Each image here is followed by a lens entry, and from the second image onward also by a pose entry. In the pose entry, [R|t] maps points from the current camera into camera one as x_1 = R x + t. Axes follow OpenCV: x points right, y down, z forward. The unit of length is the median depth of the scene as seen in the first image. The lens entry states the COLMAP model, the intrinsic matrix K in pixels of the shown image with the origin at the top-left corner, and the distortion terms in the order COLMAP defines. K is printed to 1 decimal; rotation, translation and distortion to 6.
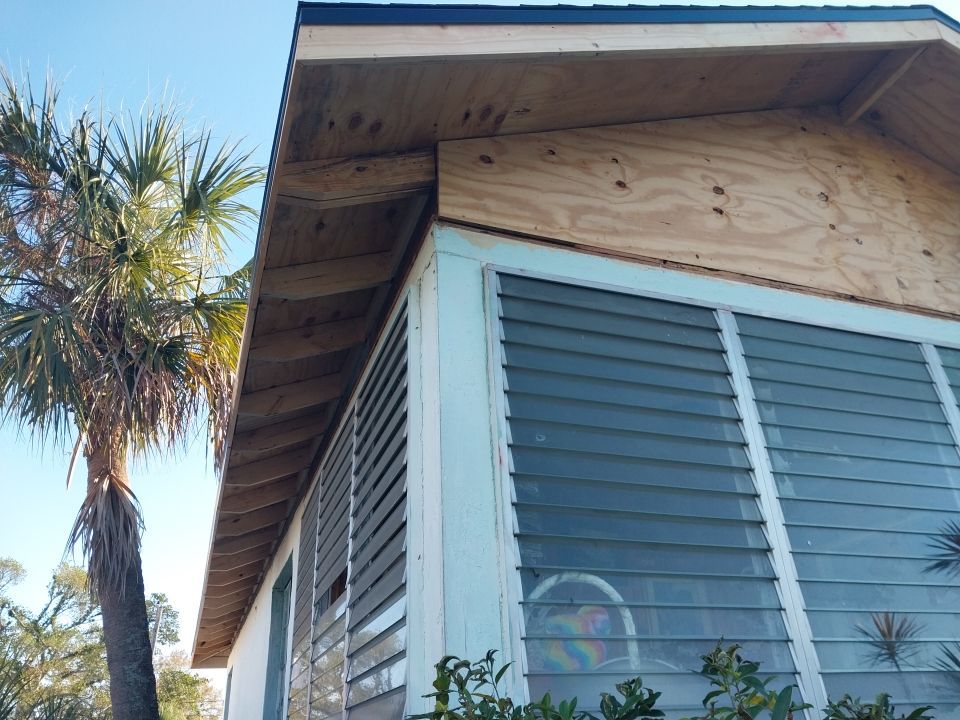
lens RADIAL K [[757.0, 0, 484.2], [0, 757.0, 372.8], [0, 0, 1]] dist [0.070761, -0.109173]
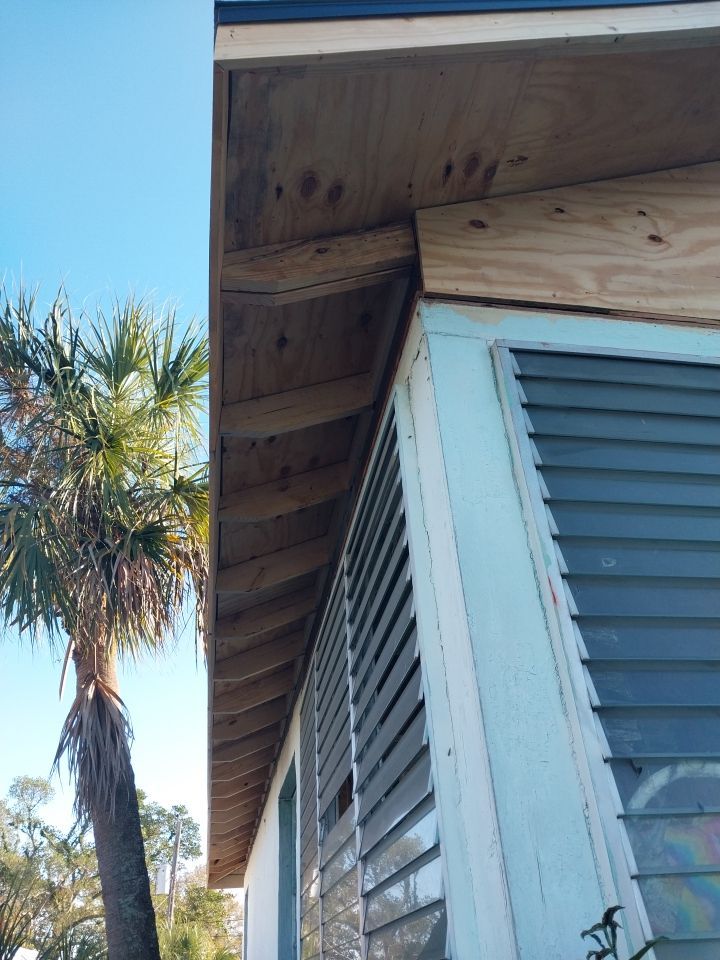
lens RADIAL K [[748.5, 0, 373.6], [0, 748.5, 475.9], [0, 0, 1]] dist [0.068845, -0.118273]
pose [[0.985765, -0.107979, -0.128870, -0.030633], [0.092627, 0.988480, -0.119702, 0.058339], [0.140311, 0.106061, 0.984410, 0.240558]]
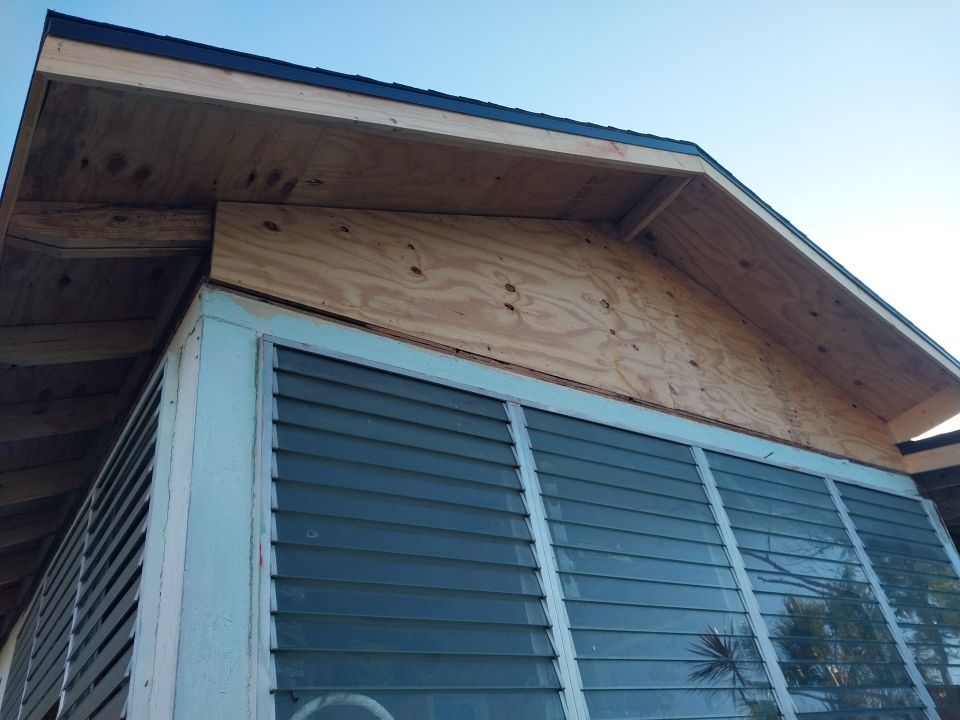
lens RADIAL K [[757.0, 0, 484.2], [0, 757.0, 372.8], [0, 0, 1]] dist [0.070761, -0.109173]
pose [[0.963363, 0.062997, 0.260697, 0.020741], [-0.027026, 0.989877, -0.139330, 0.016194], [-0.266836, 0.127179, 0.955314, 0.070949]]
